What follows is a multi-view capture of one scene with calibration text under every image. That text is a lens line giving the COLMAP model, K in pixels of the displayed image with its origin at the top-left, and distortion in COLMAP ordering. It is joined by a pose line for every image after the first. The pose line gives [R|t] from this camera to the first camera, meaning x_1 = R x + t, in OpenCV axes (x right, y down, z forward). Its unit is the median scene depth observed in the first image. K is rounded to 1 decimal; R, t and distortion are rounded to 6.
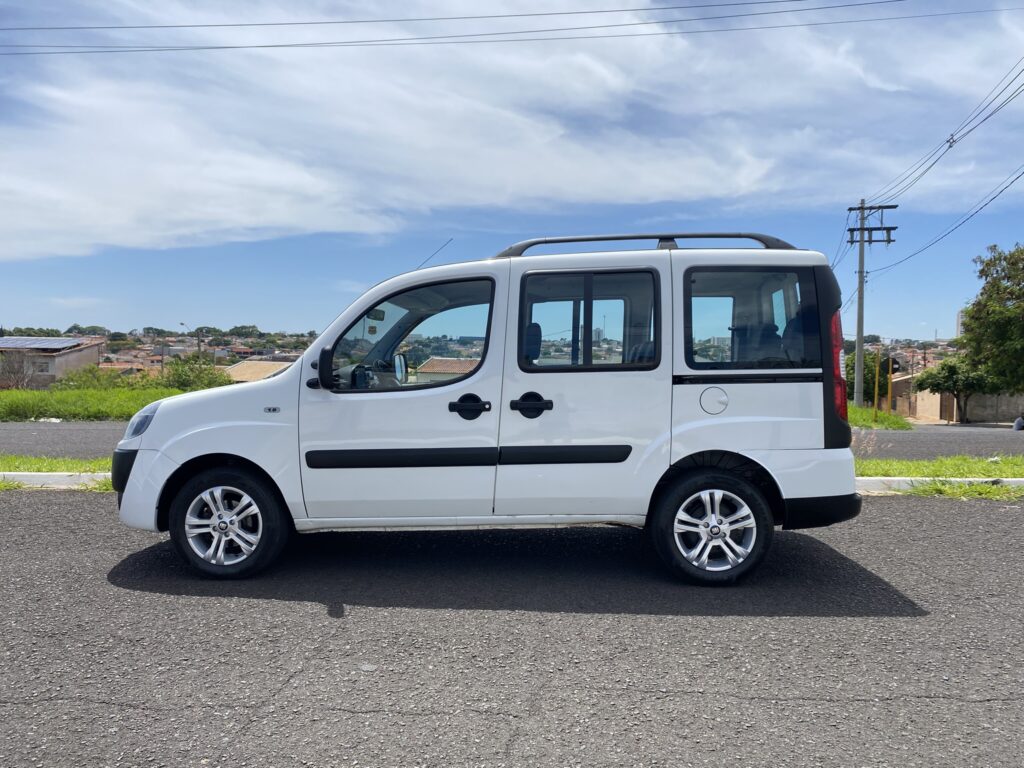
lens RADIAL K [[789.2, 0, 514.5], [0, 789.2, 374.1], [0, 0, 1]] dist [0.011374, -0.012739]
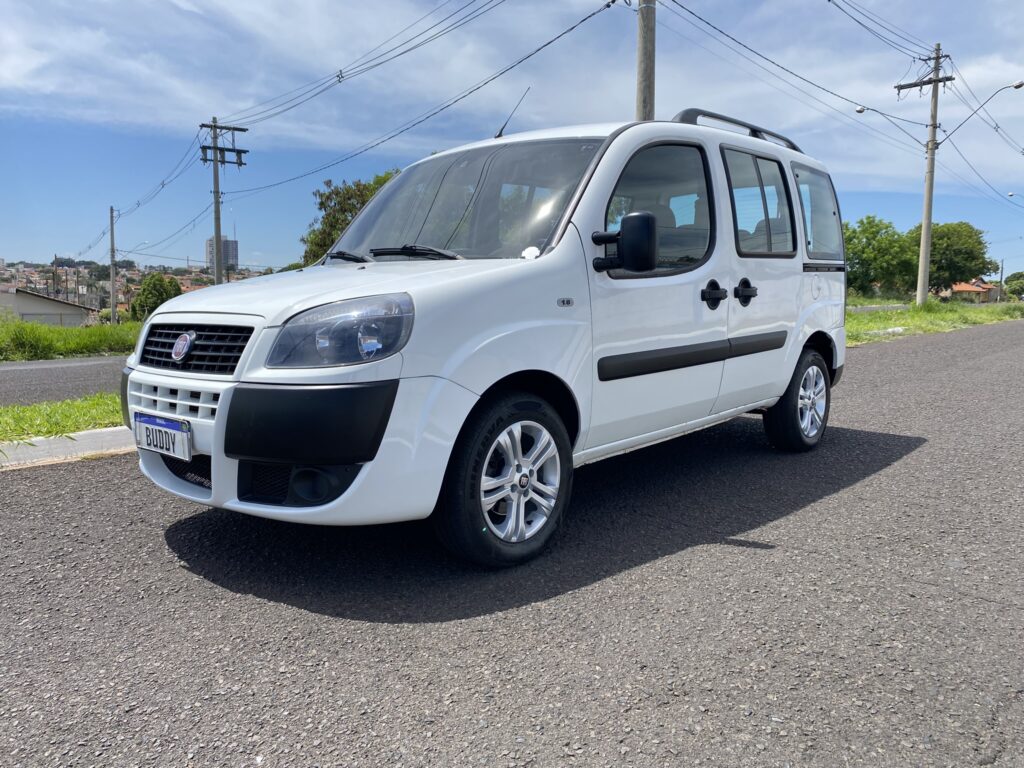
lens RADIAL K [[789.2, 0, 513.2], [0, 789.2, 368.8], [0, 0, 1]] dist [0.011374, -0.012739]
pose [[0.638503, -0.078061, 0.765650, -0.864436], [0.011474, 0.995698, 0.091946, 0.039556], [-0.769534, -0.049922, 0.636652, 0.596379]]
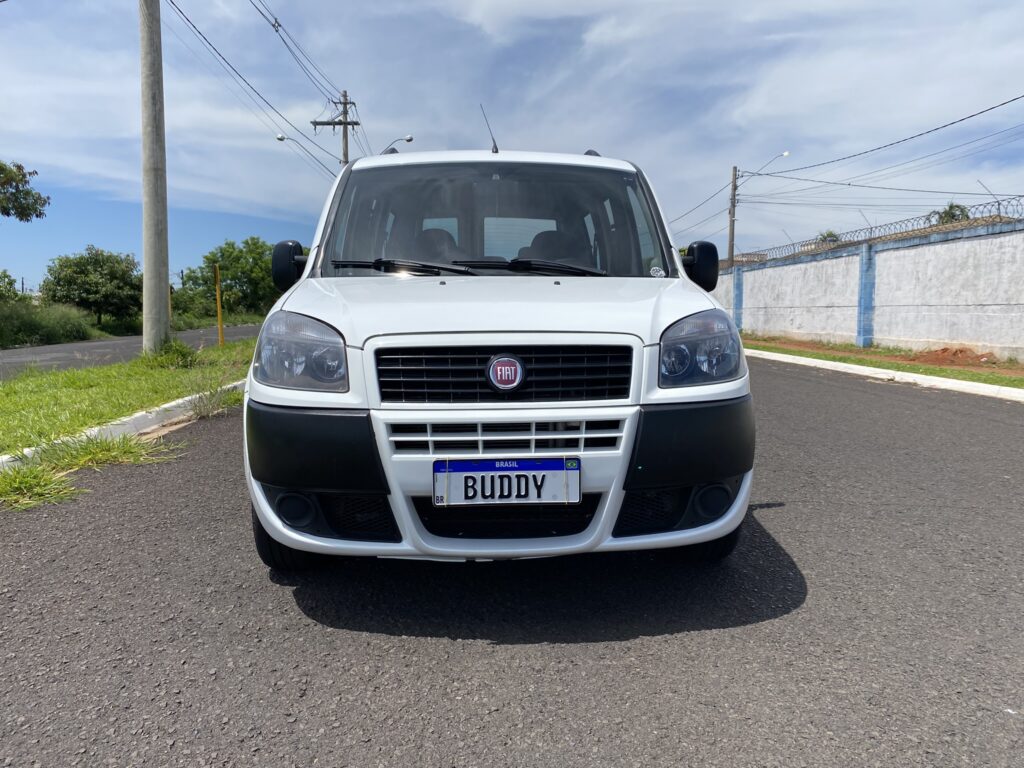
lens RADIAL K [[789.2, 0, 518.6], [0, 789.2, 369.4], [0, 0, 1]] dist [0.011374, -0.012739]
pose [[-0.089718, -0.076953, 0.992990, -1.079115], [0.006059, 0.996950, 0.077807, 0.034090], [-0.995949, 0.012997, -0.088978, 1.283387]]
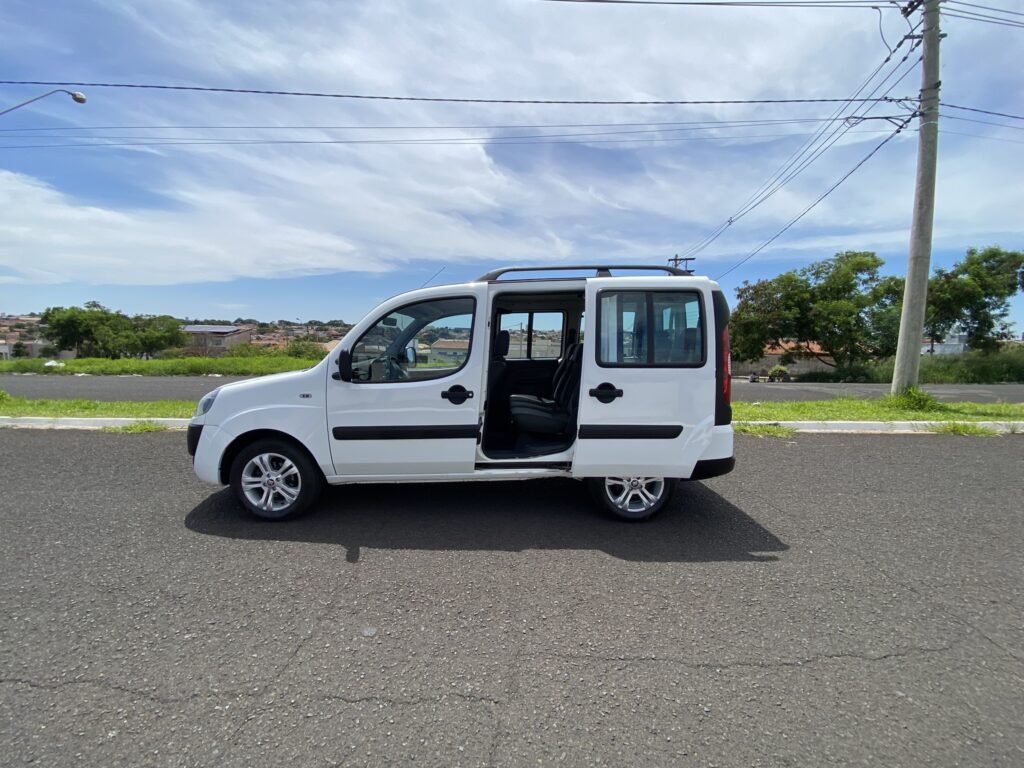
lens RADIAL K [[420.0, 0, 510.6], [0, 420.0, 384.7], [0, 0, 1]] dist [0.002076, -0.008265]
pose [[0.998068, 0.001963, 0.062094, -0.010277], [-0.007425, 0.996107, 0.087843, -0.037000], [-0.061680, -0.088135, 0.994197, 0.286709]]
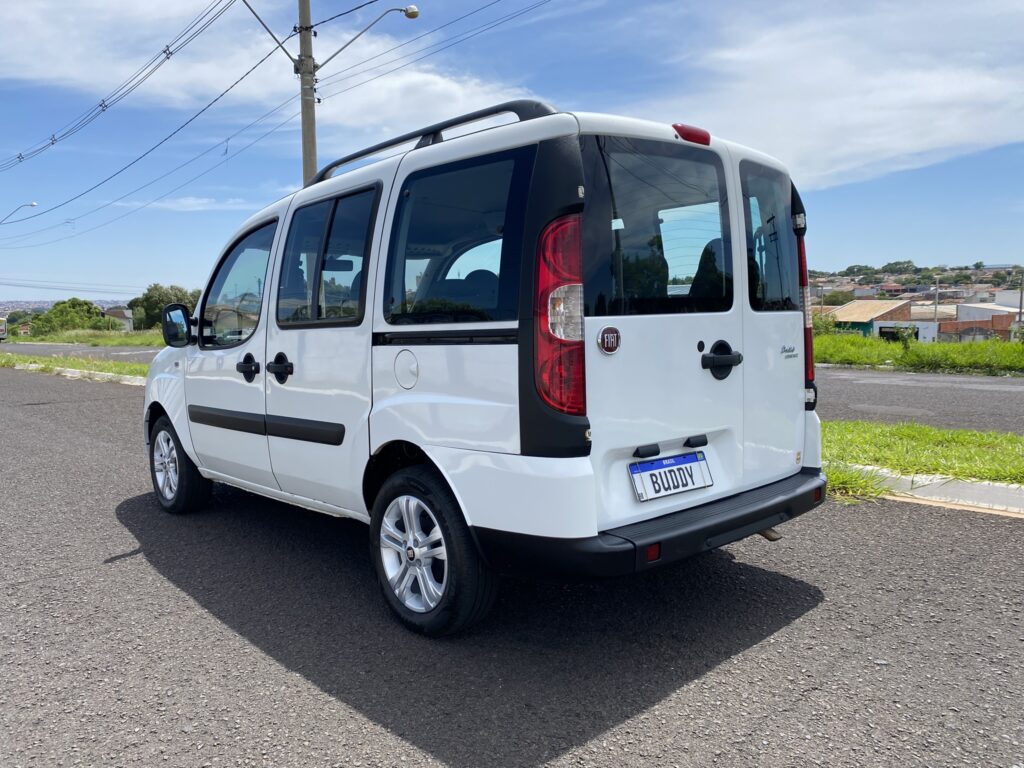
lens RADIAL K [[789.2, 0, 511.2], [0, 789.2, 396.5], [0, 0, 1]] dist [0.011374, -0.012739]
pose [[0.704650, 0.055241, -0.707401, 0.783040], [0.018287, 0.995220, 0.095932, -0.006986], [0.709319, -0.080535, 0.700272, 0.566753]]
